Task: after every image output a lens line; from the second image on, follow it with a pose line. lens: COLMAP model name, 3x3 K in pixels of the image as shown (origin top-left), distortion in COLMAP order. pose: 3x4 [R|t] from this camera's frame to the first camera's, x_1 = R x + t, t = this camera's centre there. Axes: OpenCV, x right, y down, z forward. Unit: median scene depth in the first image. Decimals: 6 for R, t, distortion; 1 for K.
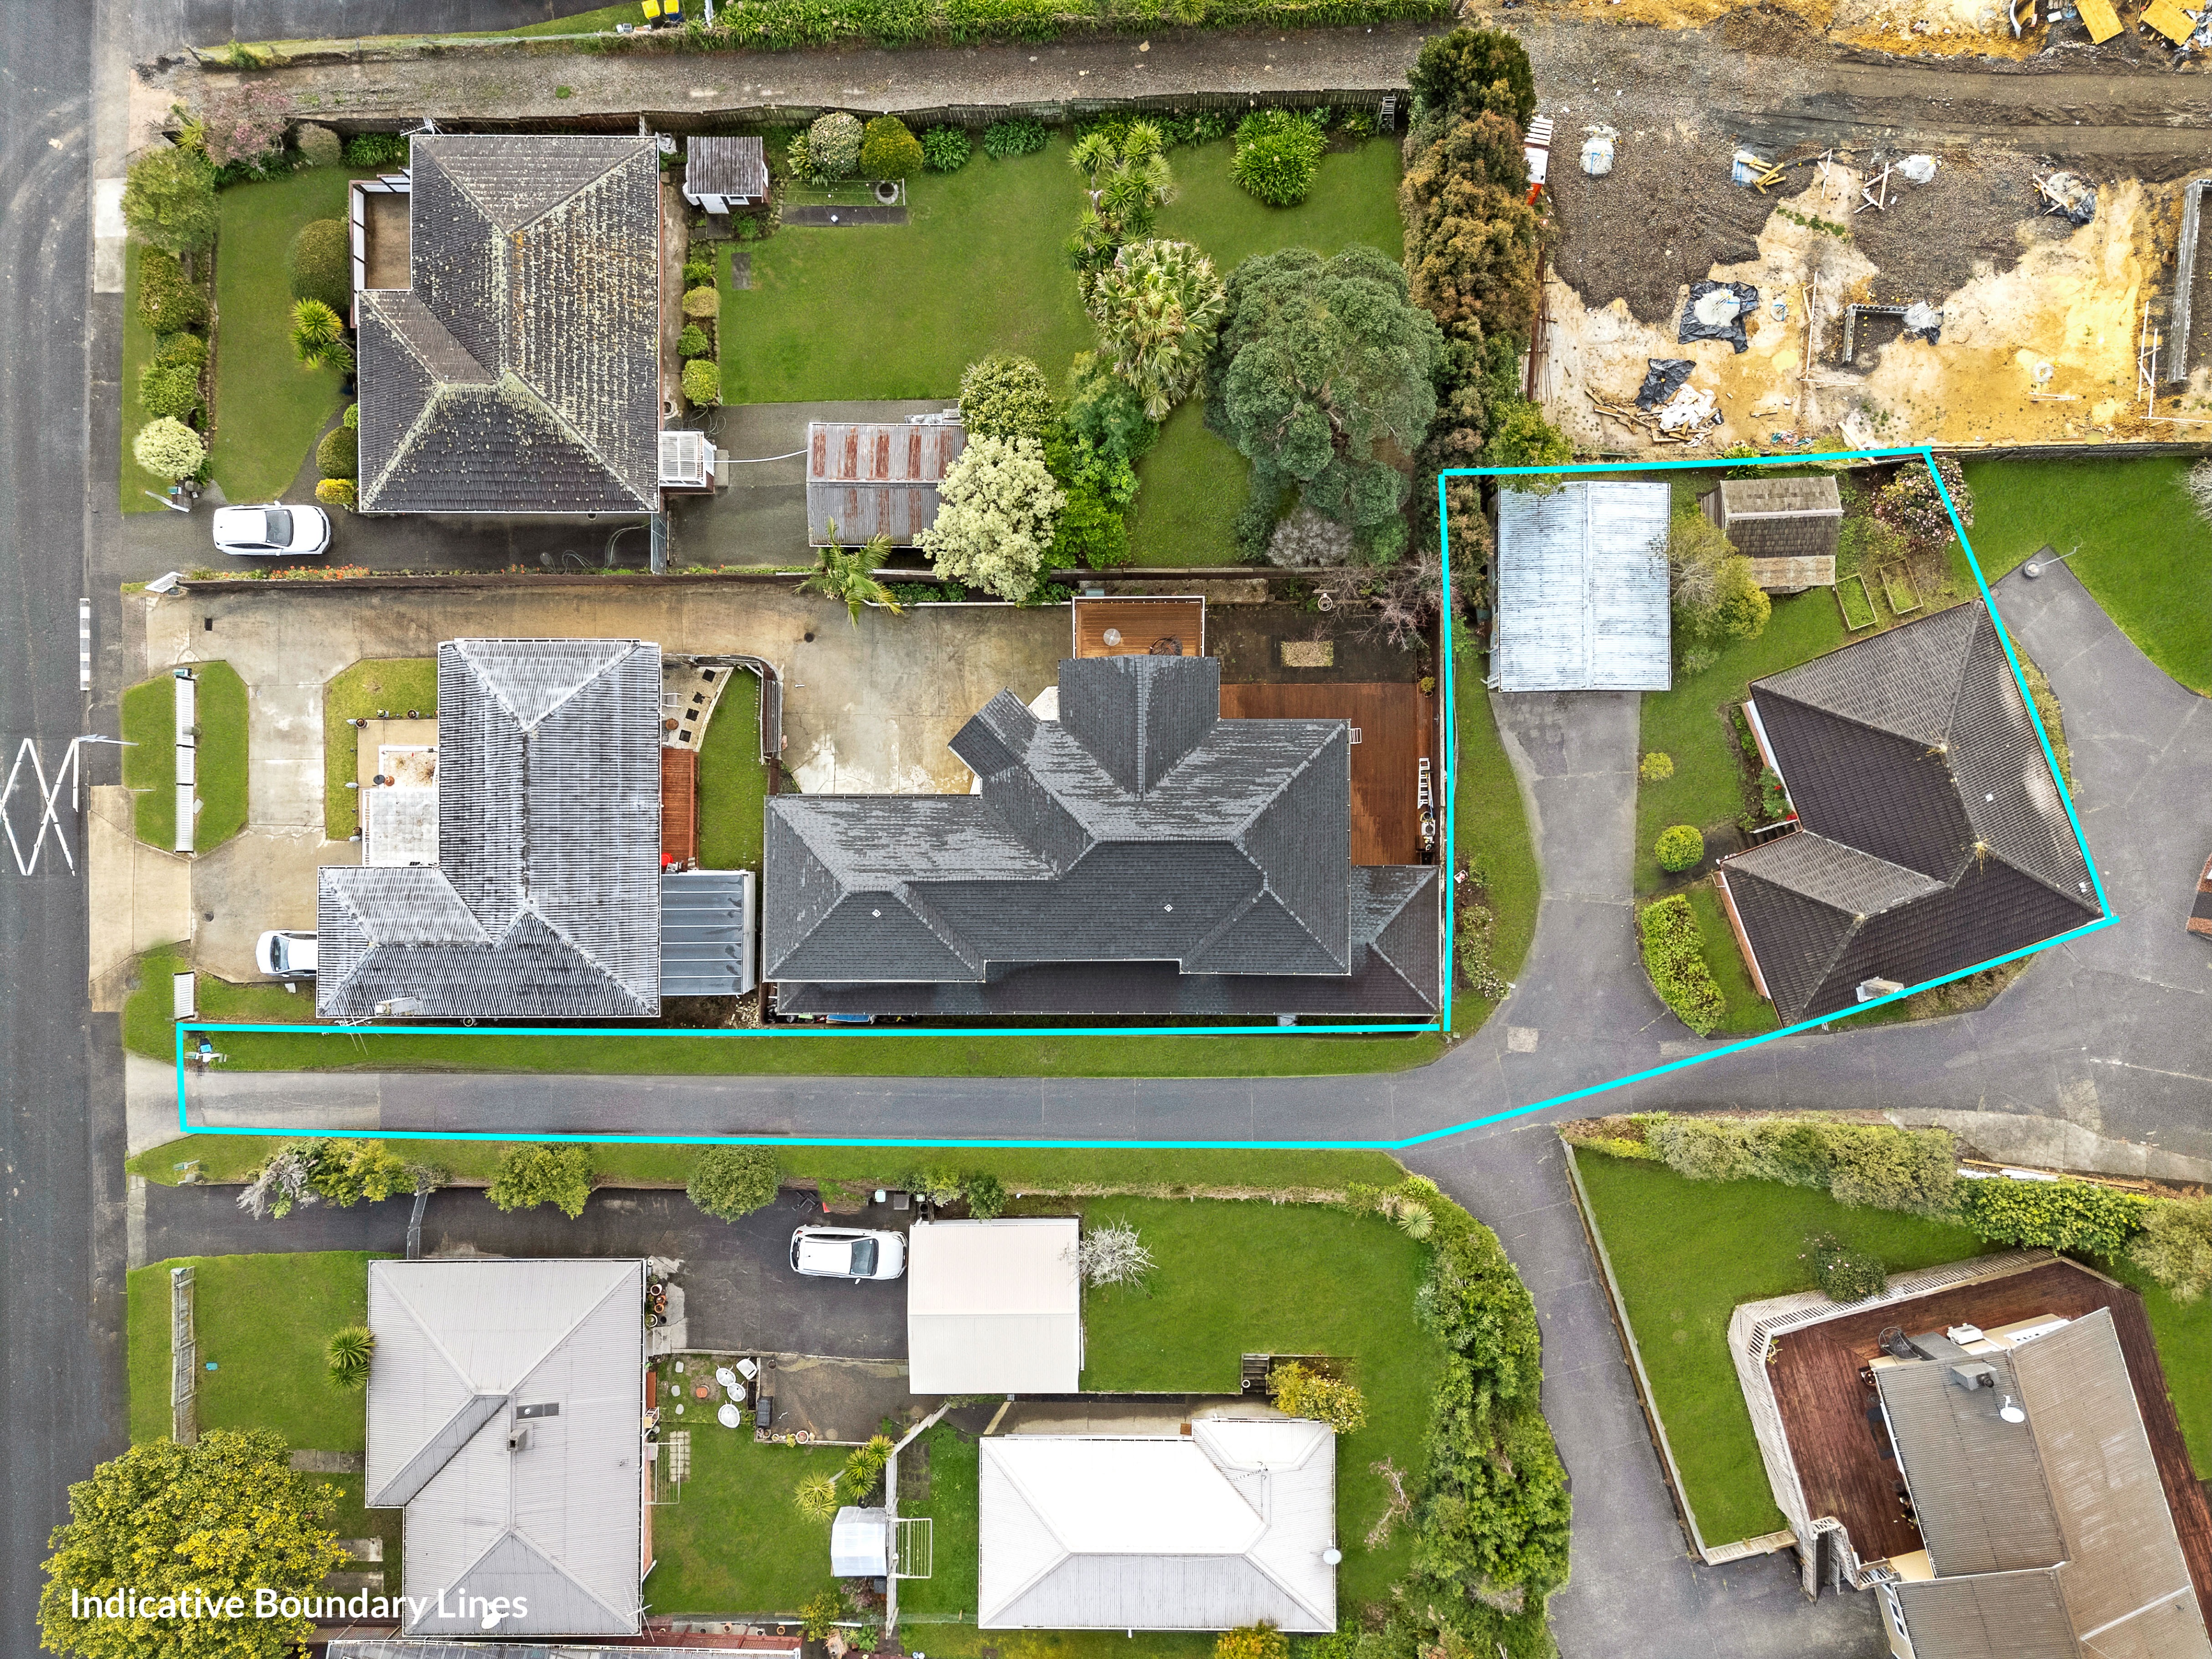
lens RADIAL K [[1619.7, 0, 1106.0], [0, 1619.7, 829.5], [0, 0, 1]] dist [0.075429, -0.067753]
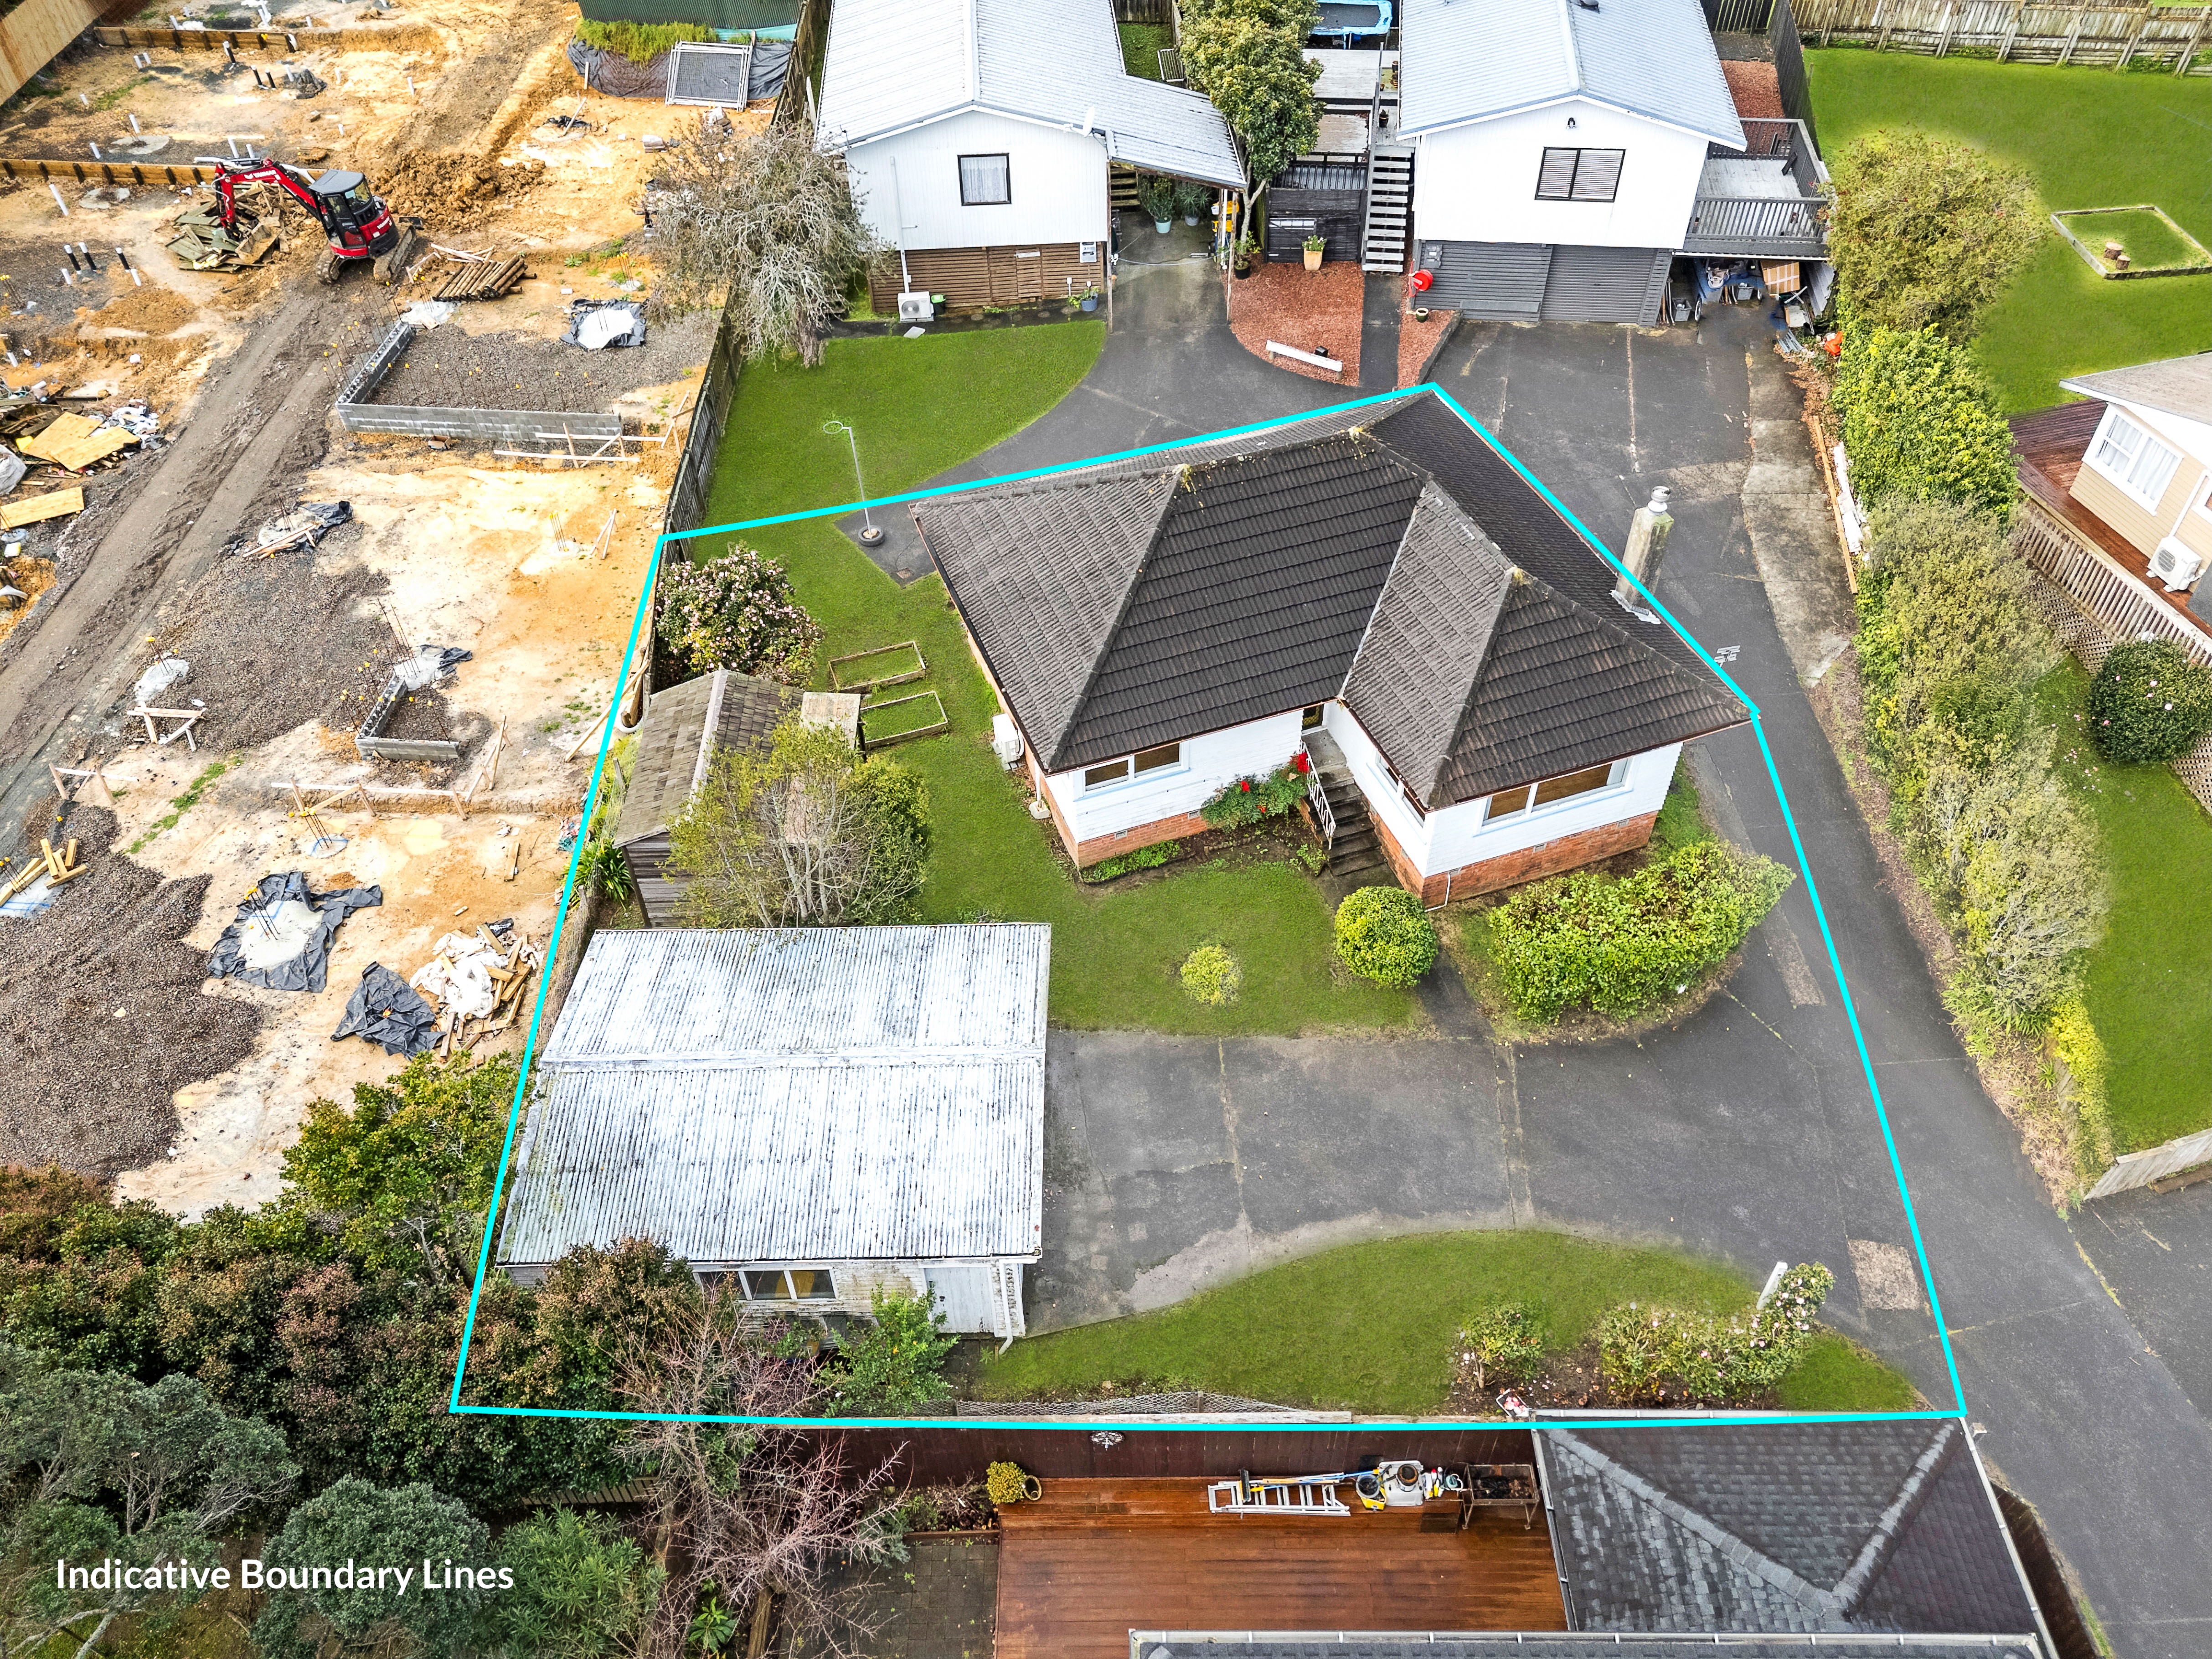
lens RADIAL K [[1619.7, 0, 1106.0], [0, 1619.7, 829.5], [0, 0, 1]] dist [0.075429, -0.067753]
pose [[0.000444, -0.697702, 0.716388, 0.038280], [0.999984, -0.003739, -0.004260, -0.065545], [0.005651, 0.716379, 0.697689, 0.645568]]
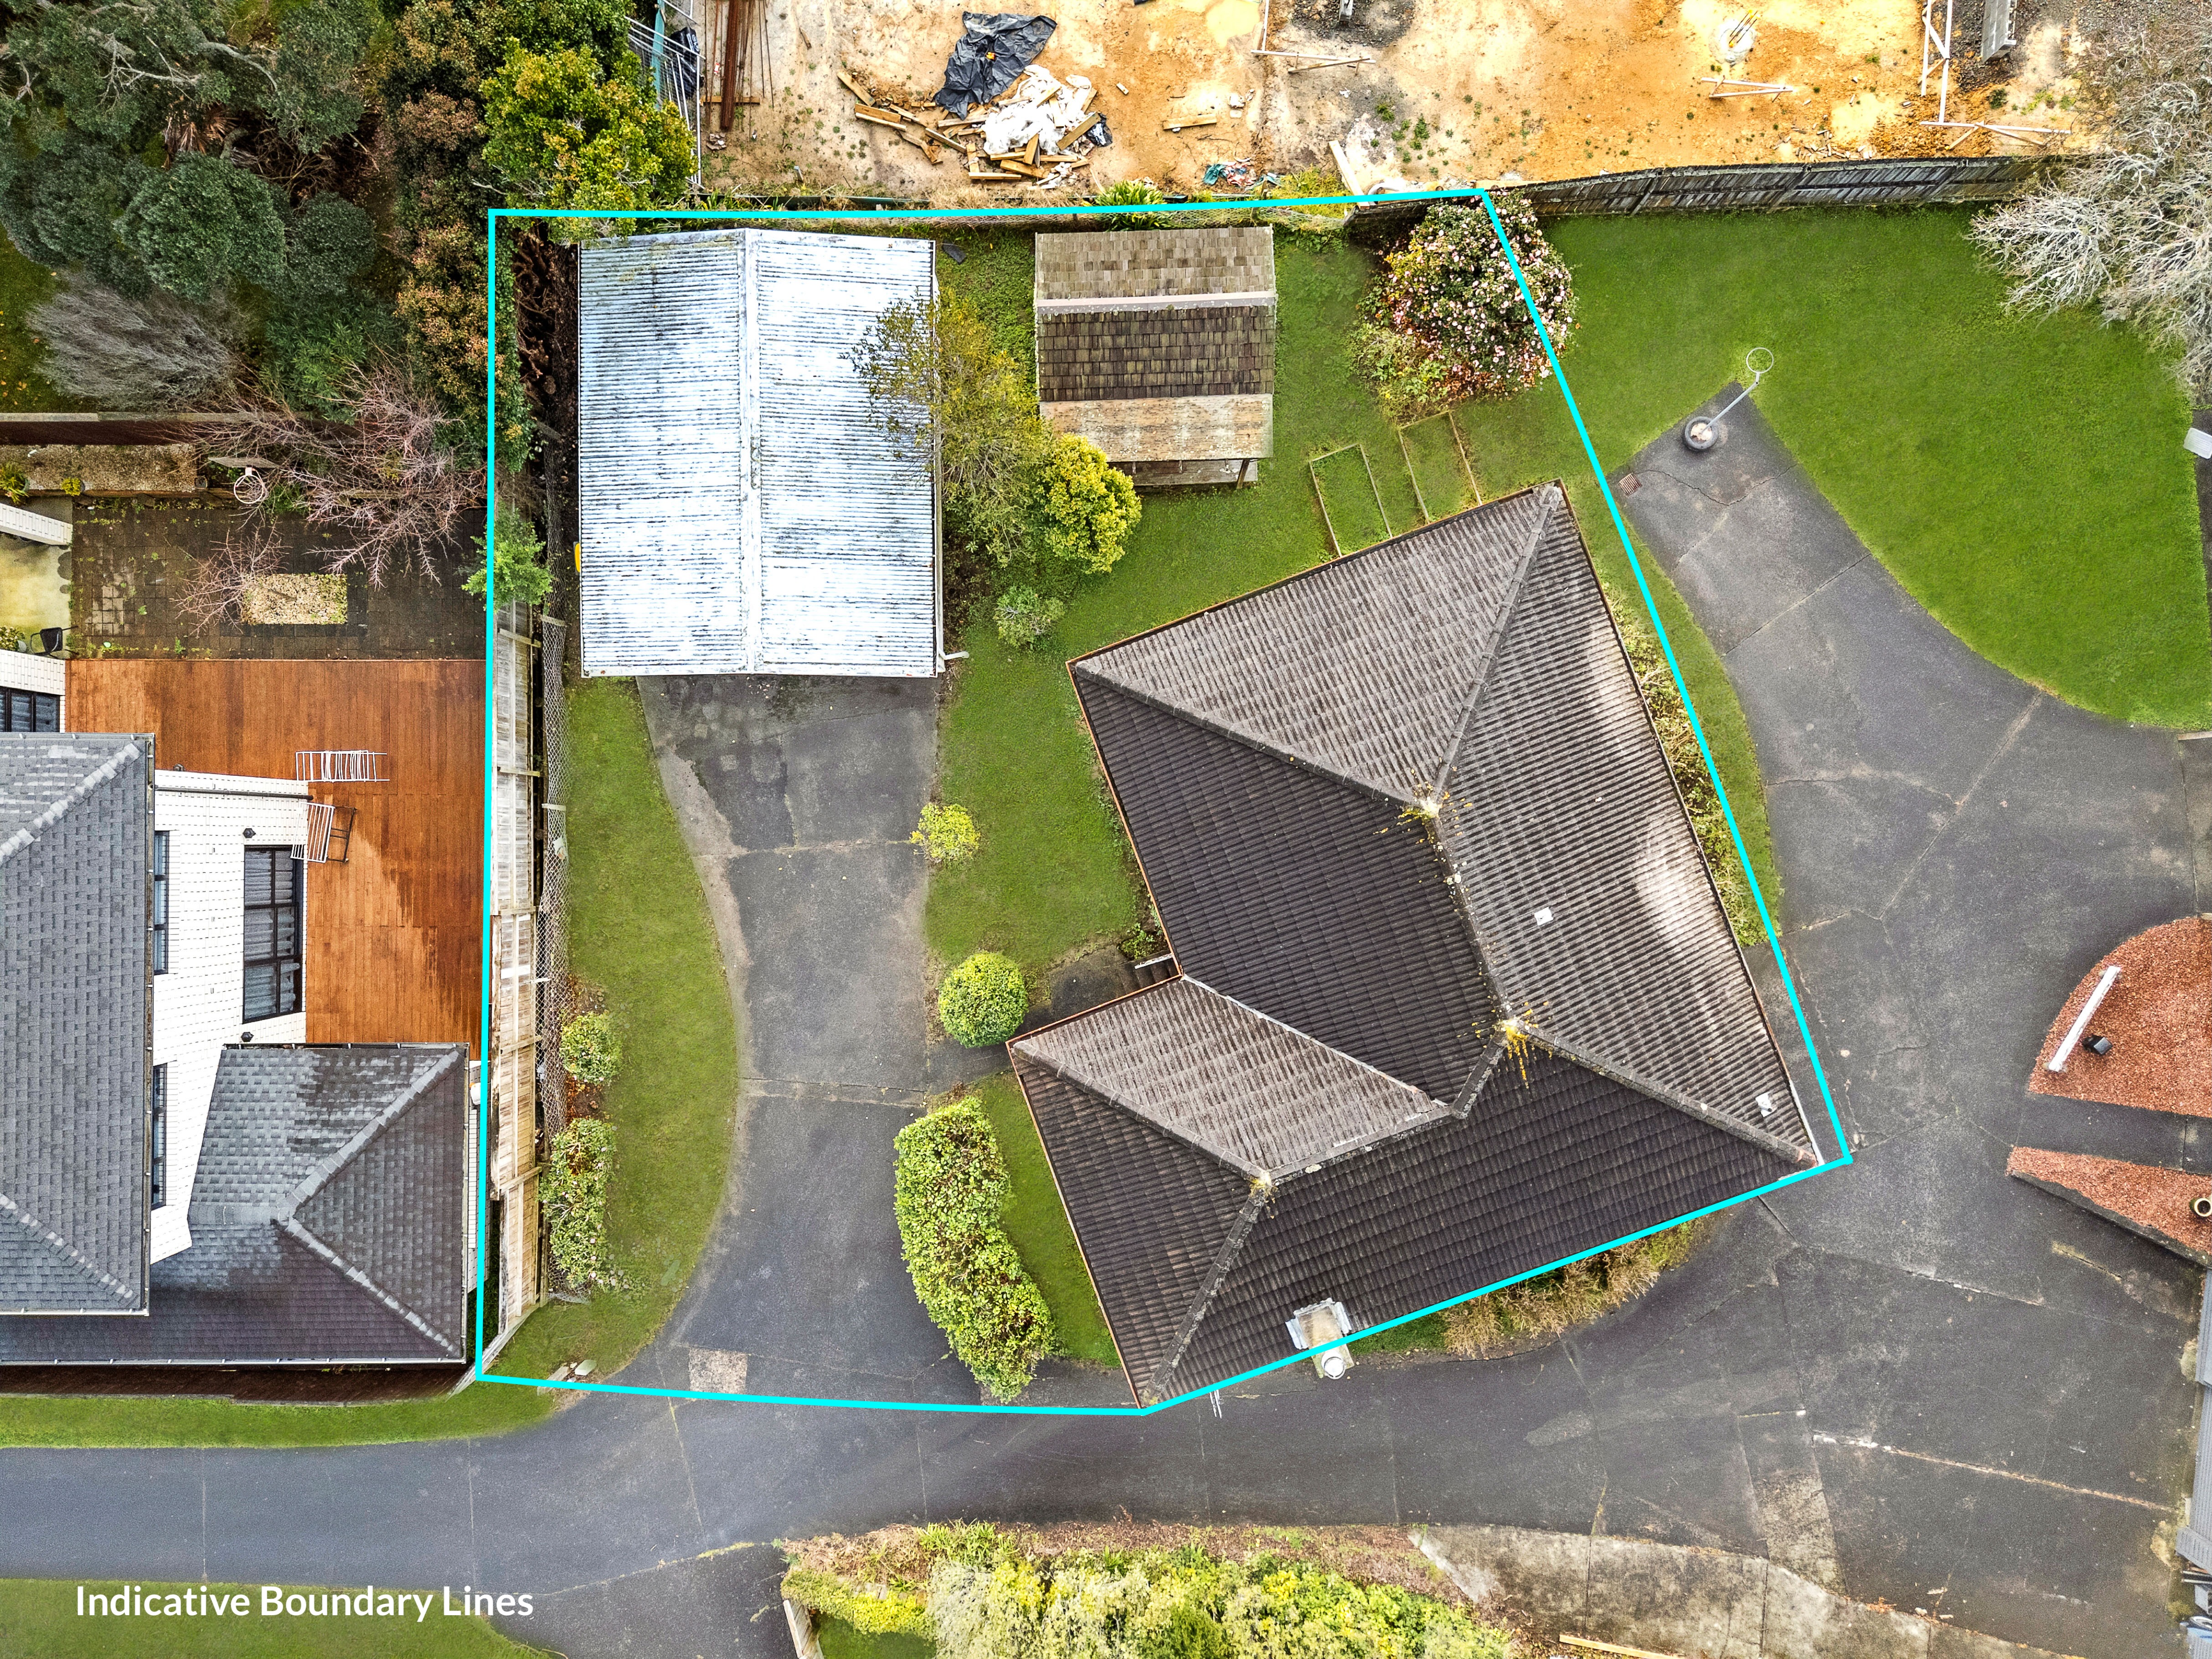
lens RADIAL K [[1619.7, 0, 1106.0], [0, 1619.7, 829.5], [0, 0, 1]] dist [0.075429, -0.067753]
pose [[0.999980, 0.000851, 0.006341, 0.379495], [-0.000867, 0.999997, 0.002491, -0.040390], [-0.006339, -0.002497, 0.999977, 0.509017]]
